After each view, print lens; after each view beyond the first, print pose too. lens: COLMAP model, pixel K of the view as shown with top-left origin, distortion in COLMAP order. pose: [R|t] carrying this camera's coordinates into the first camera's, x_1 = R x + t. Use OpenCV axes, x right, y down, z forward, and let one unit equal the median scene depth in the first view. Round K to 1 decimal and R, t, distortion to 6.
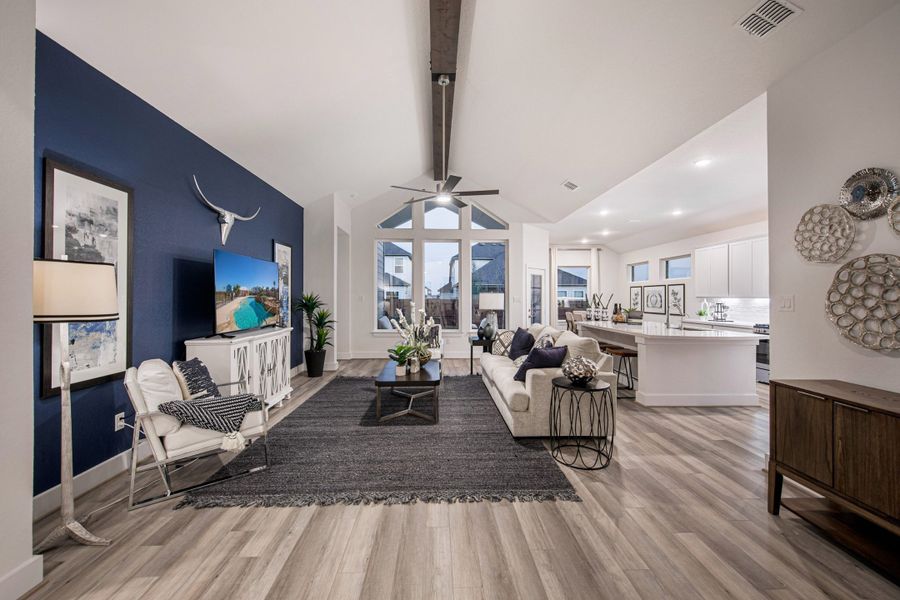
lens RADIAL K [[368.5, 0, 446.9], [0, 368.5, 300.0], [0, 0, 1]] dist [0.004689, -0.002672]
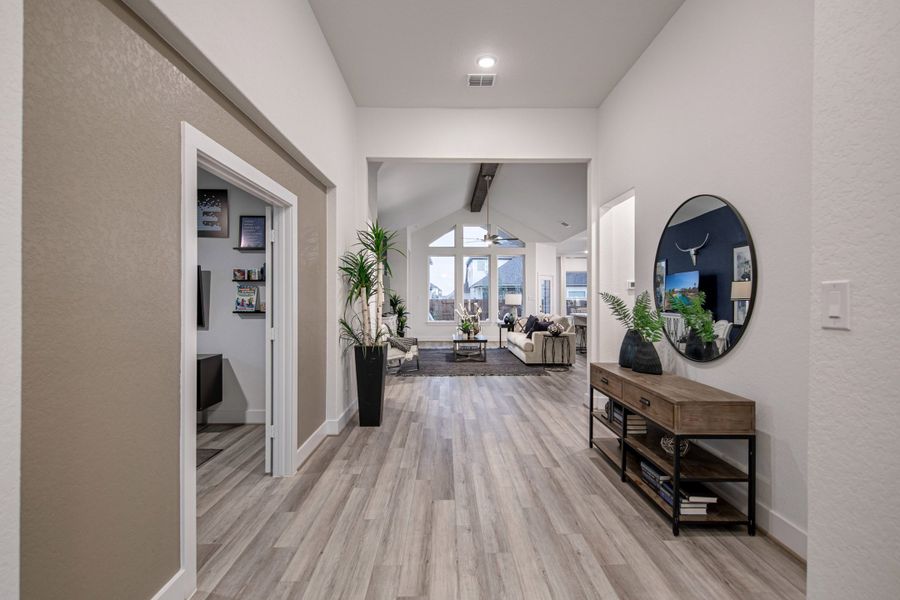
lens RADIAL K [[407.8, 0, 454.5], [0, 407.8, 302.2], [0, 0, 1]] dist [0.011492, -0.002132]
pose [[0.999919, -0.001314, -0.012696, -0.177533], [0.001352, 0.999995, 0.002950, 0.018235], [0.012692, -0.002967, 0.999915, -1.215832]]
